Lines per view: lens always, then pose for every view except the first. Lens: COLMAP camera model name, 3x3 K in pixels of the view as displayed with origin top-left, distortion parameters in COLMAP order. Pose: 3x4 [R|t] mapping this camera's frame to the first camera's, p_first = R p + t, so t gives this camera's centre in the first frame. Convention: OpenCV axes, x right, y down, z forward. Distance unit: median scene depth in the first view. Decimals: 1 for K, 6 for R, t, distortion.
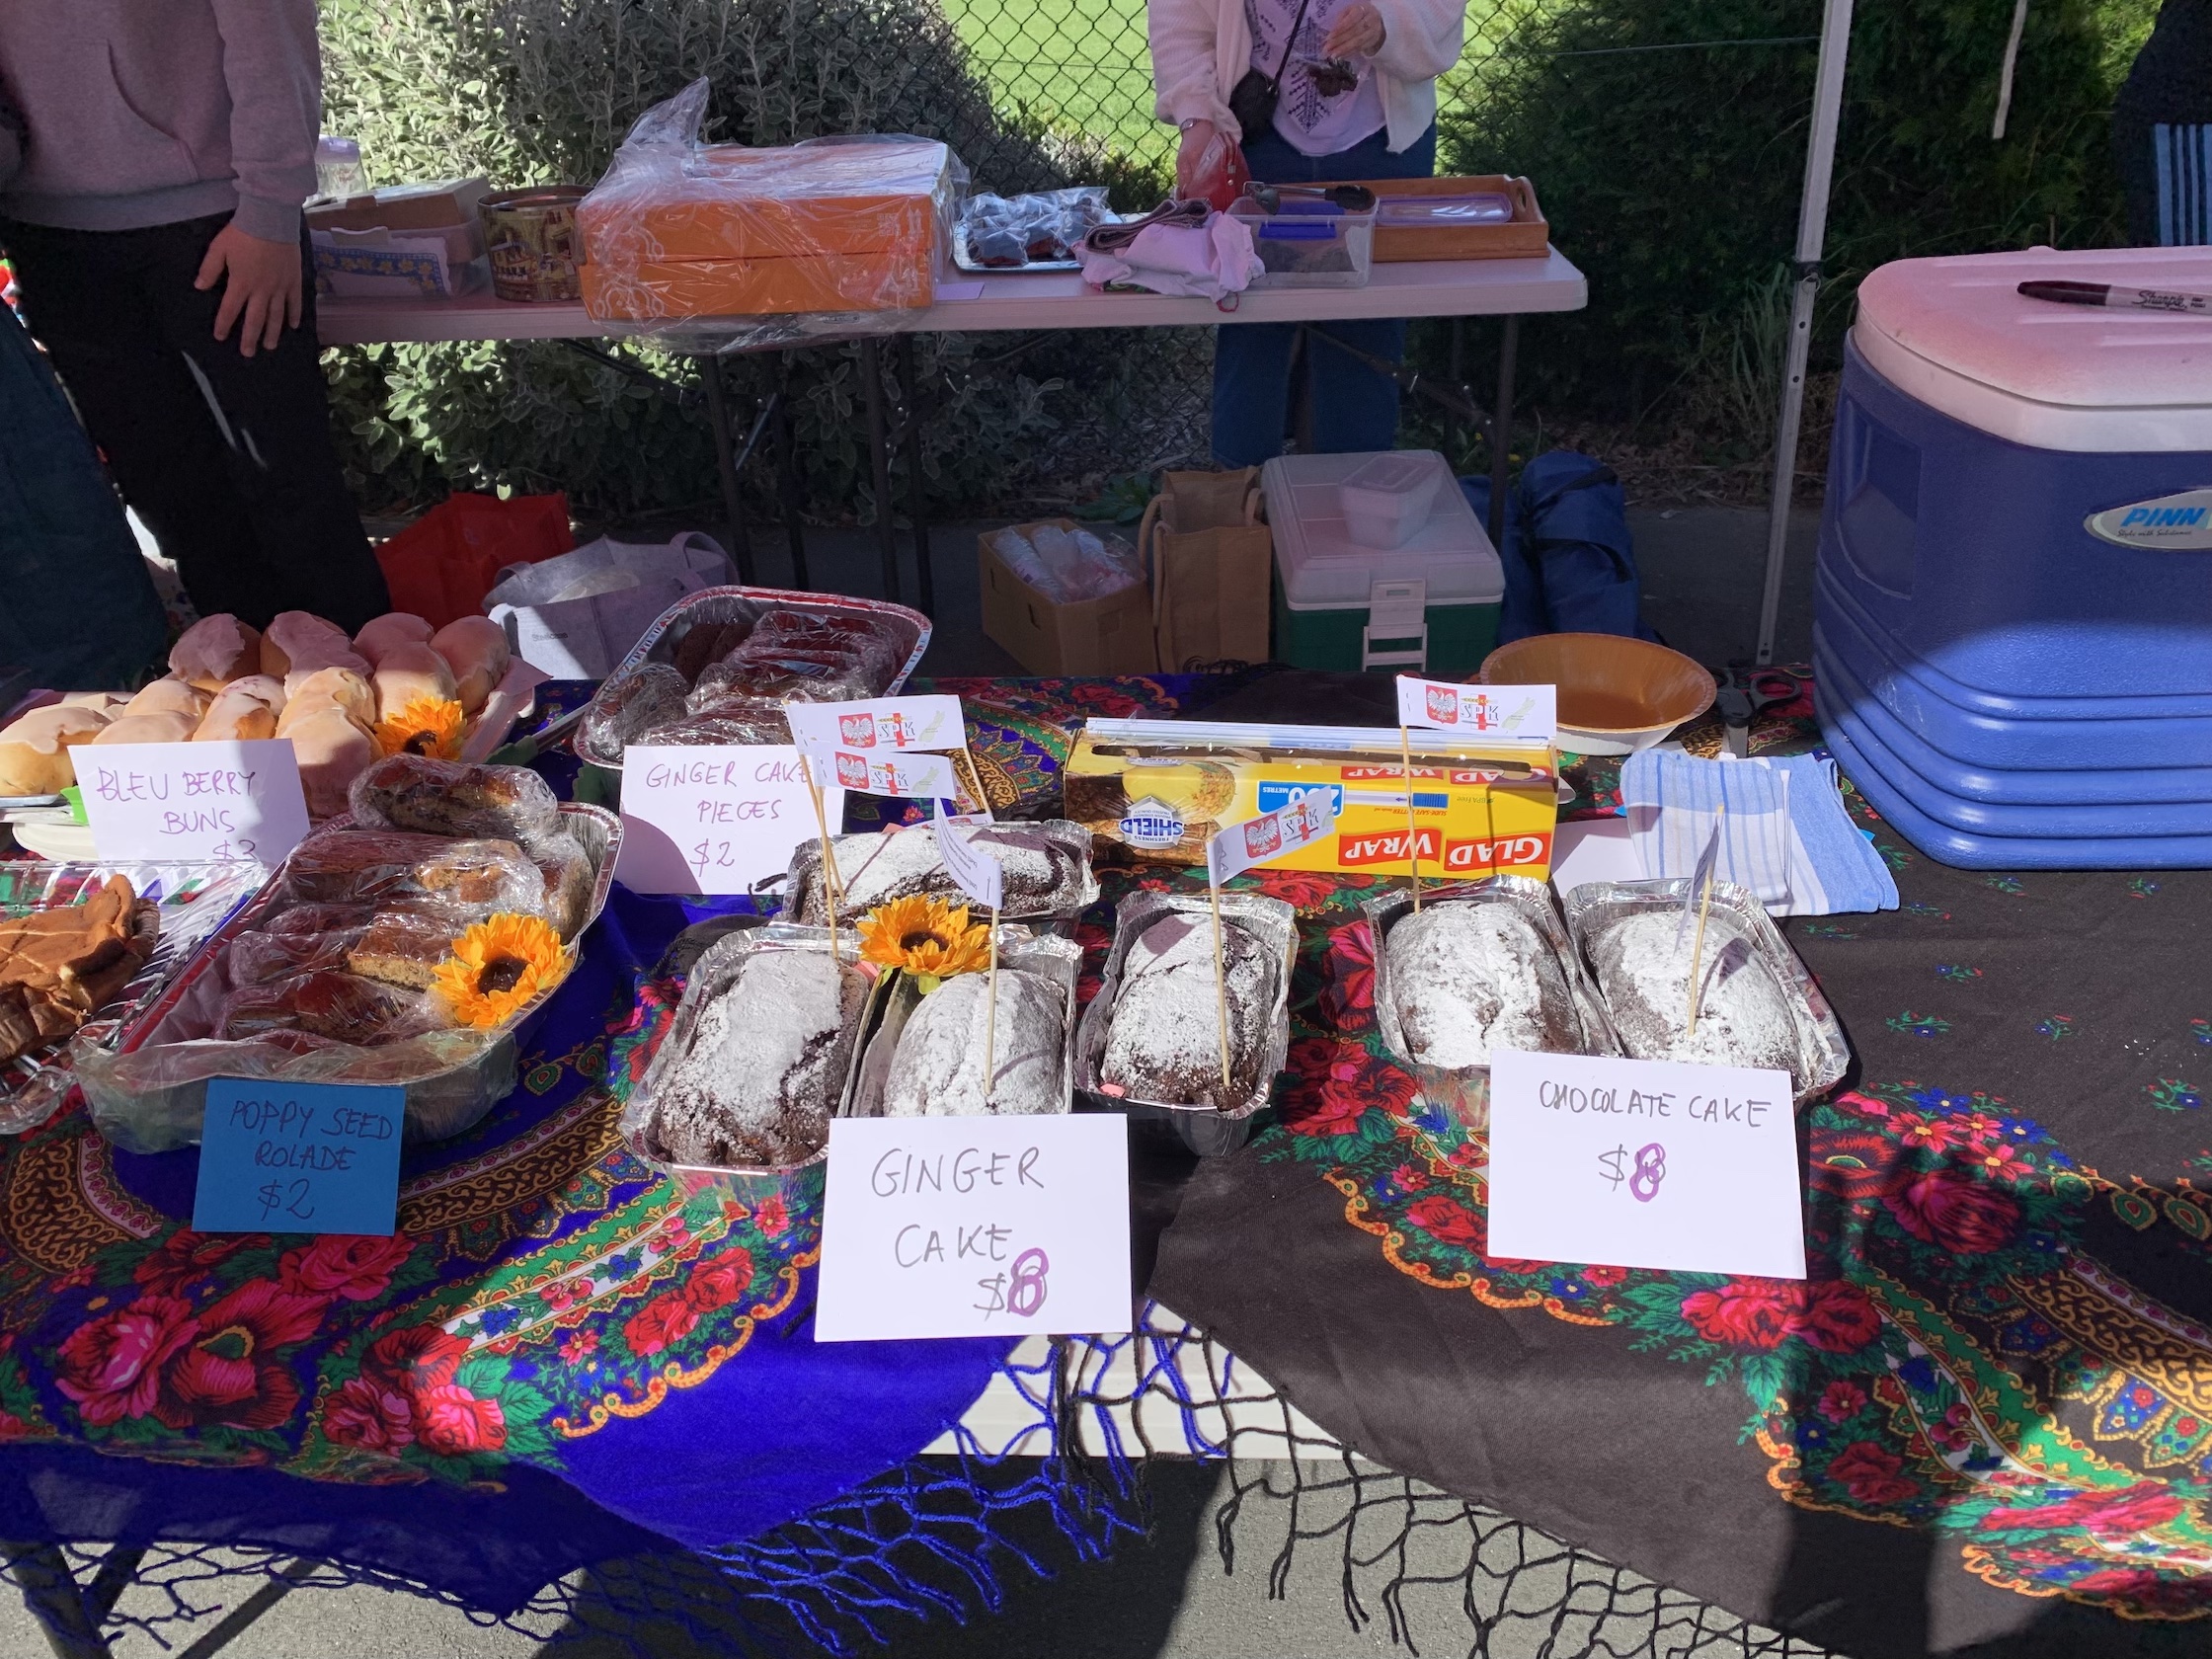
lens RADIAL K [[1685.6, 0, 1110.7], [0, 1685.6, 827.1], [0, 0, 1]] dist [0.061383, -0.054137]
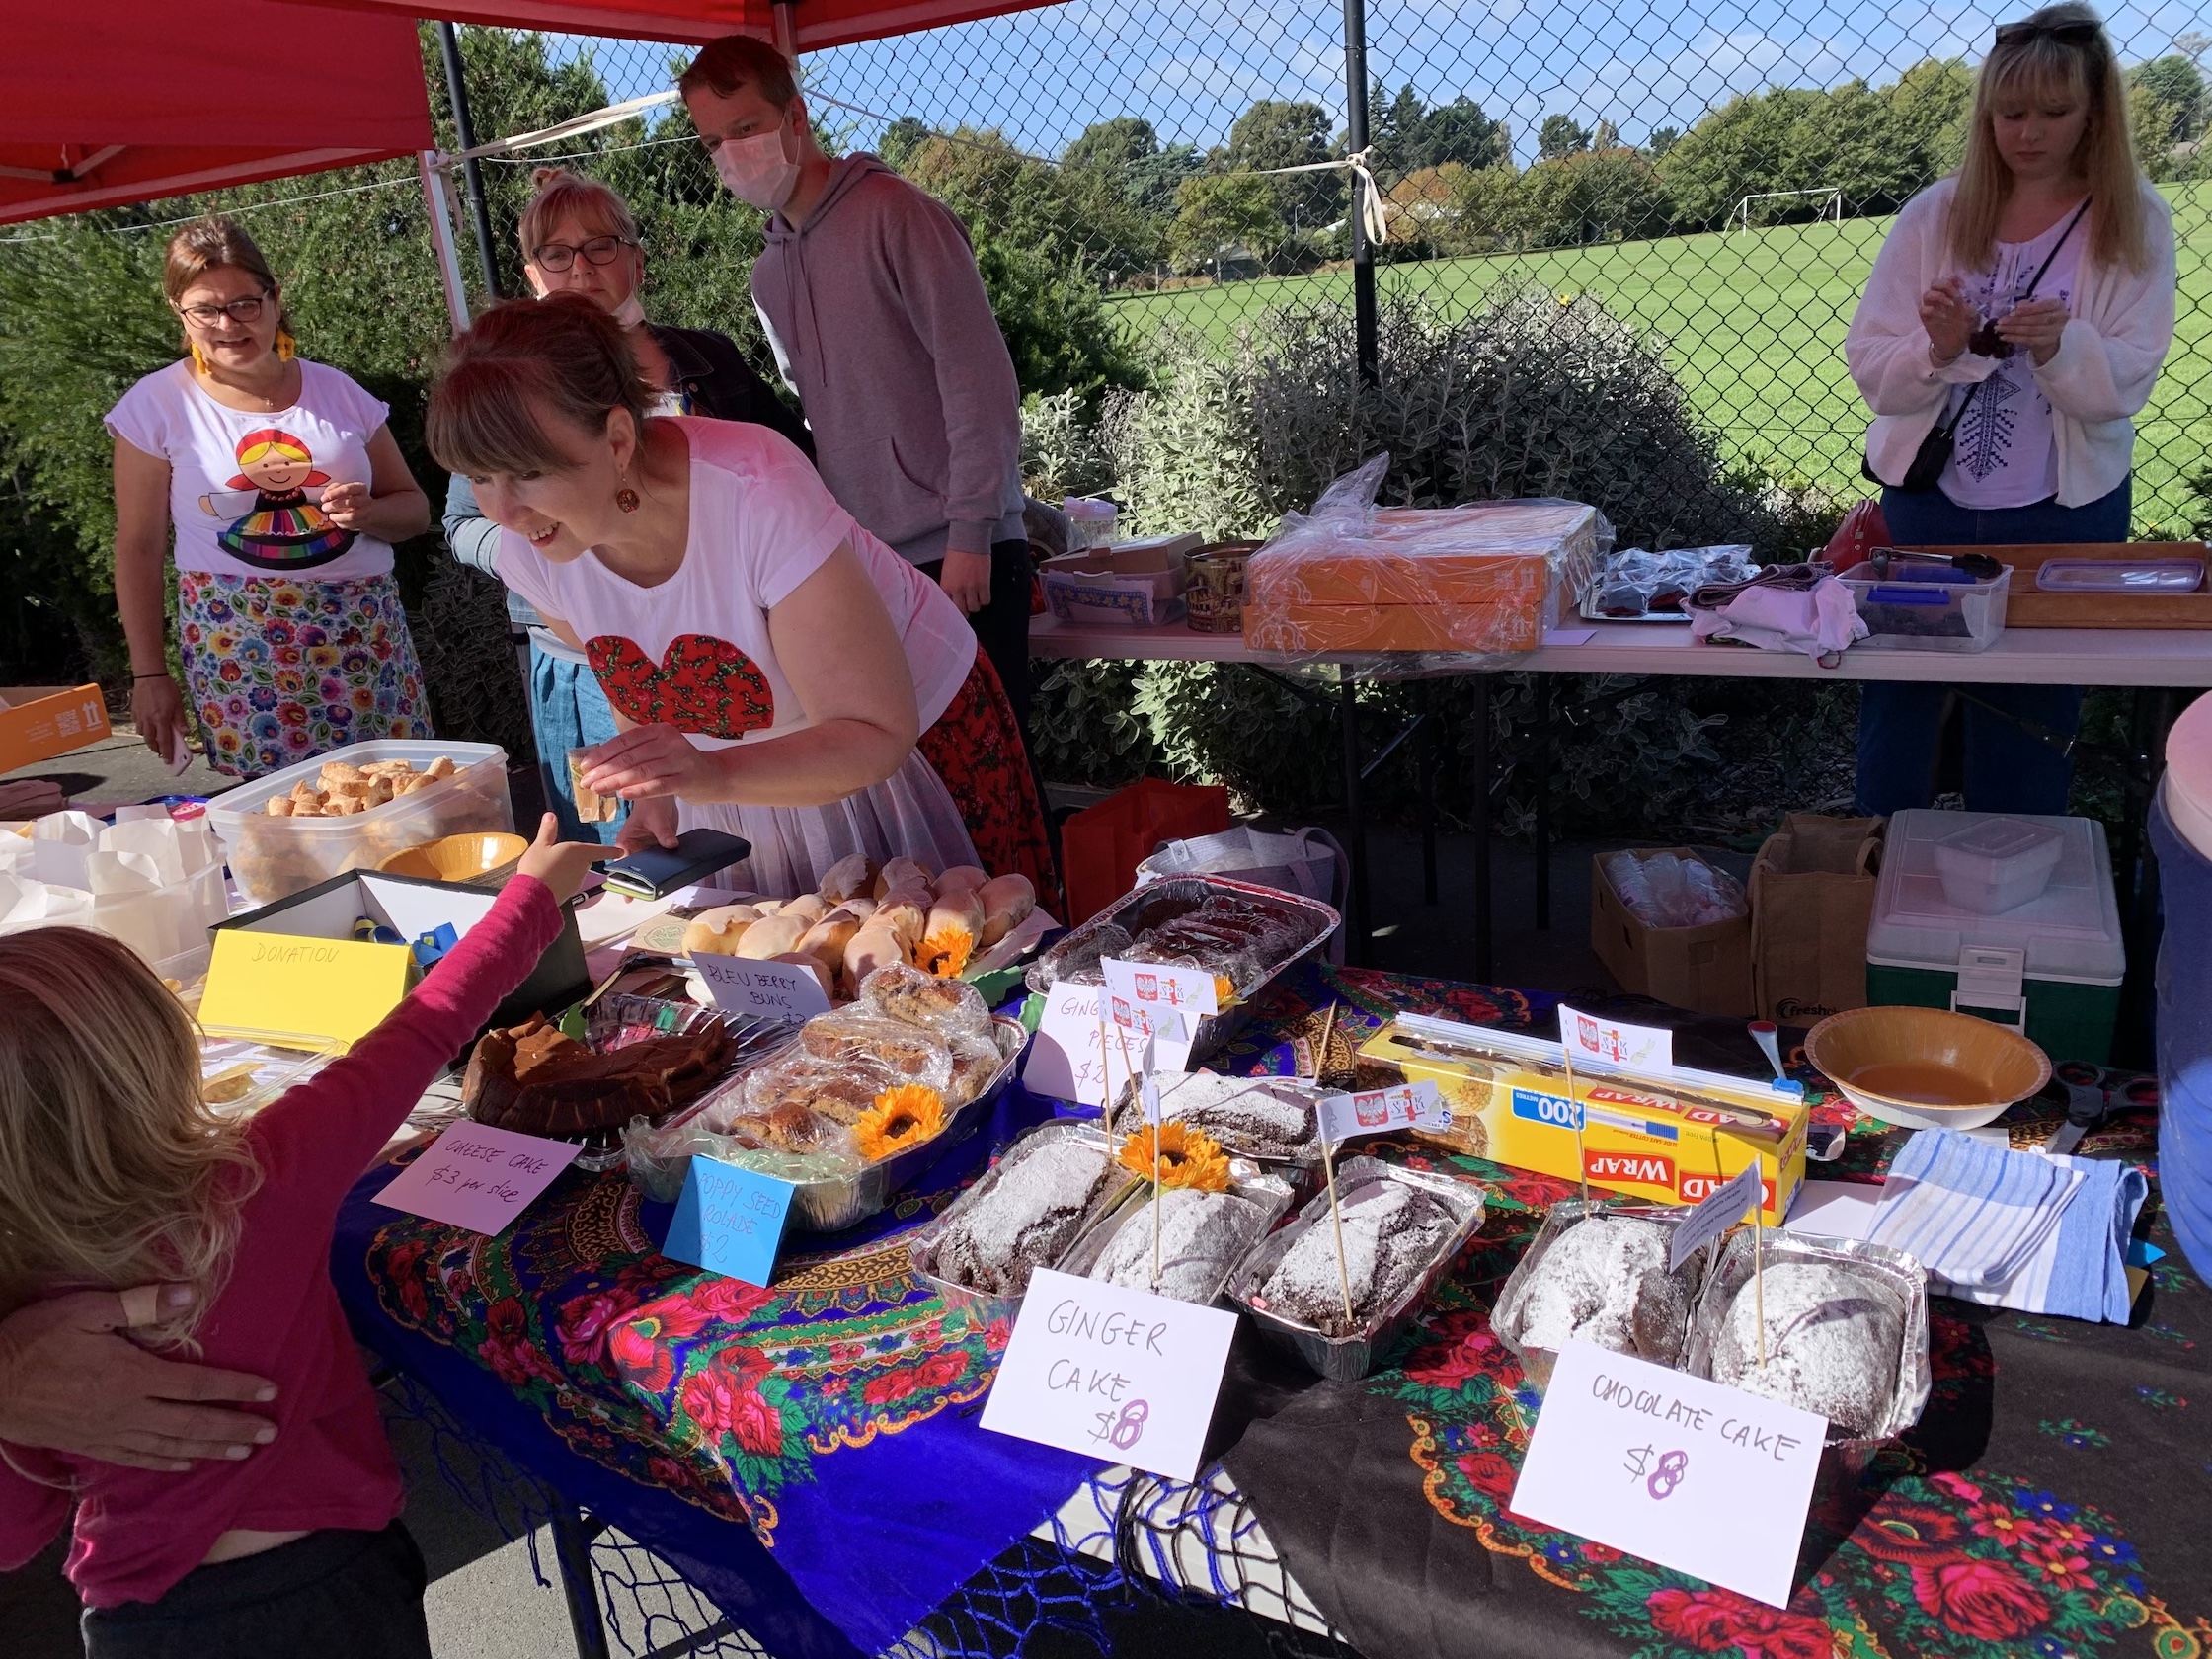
lens RADIAL K [[1685.6, 0, 1118.3], [0, 1685.6, 850.1], [0, 0, 1]] dist [0.061383, -0.054137]
pose [[0.891457, 0.104363, -0.440923, 0.351673], [-0.172963, 0.977803, -0.118258, -0.002034], [0.418794, 0.181685, 0.889720, -0.172047]]
